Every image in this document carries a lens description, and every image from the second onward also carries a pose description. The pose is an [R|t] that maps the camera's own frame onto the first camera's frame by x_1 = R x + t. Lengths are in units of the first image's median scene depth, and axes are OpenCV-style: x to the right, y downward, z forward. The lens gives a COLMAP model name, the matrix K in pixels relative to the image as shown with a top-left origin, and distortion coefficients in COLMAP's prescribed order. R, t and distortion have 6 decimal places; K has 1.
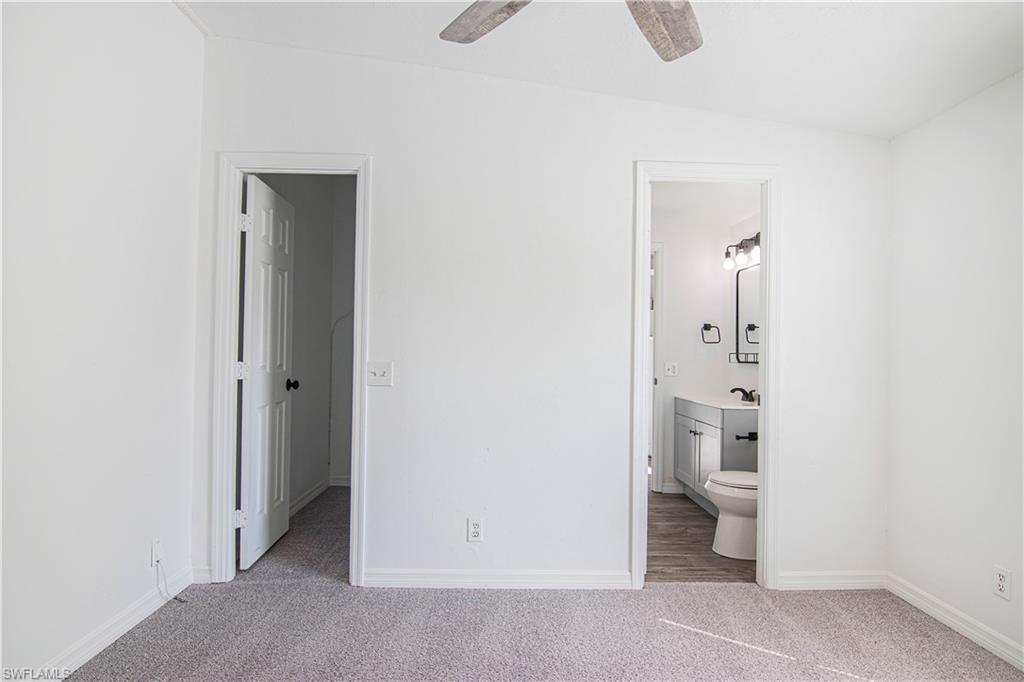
lens RADIAL K [[523.7, 0, 511.4], [0, 523.7, 338.1], [0, 0, 1]] dist [-0.015056, -0.004459]
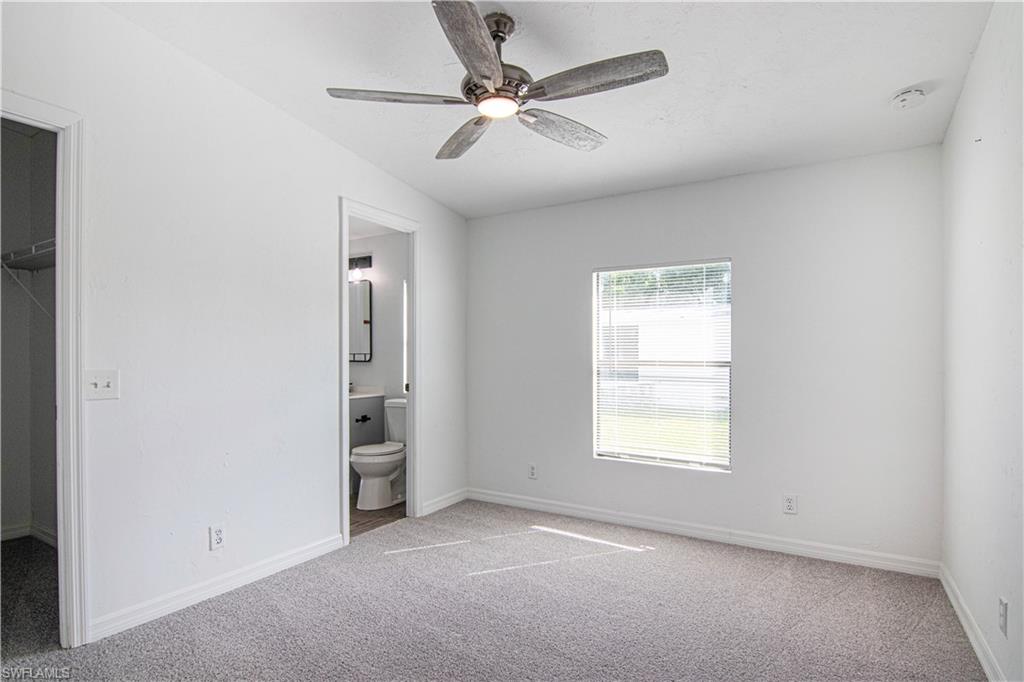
lens RADIAL K [[523.7, 0, 518.3], [0, 523.7, 342.0], [0, 0, 1]] dist [-0.015056, -0.004459]
pose [[0.531269, 0.004993, 0.847188, -0.597585], [-0.016260, 0.999859, 0.004303, -0.014395], [-0.847047, -0.016061, 0.531275, 0.001222]]
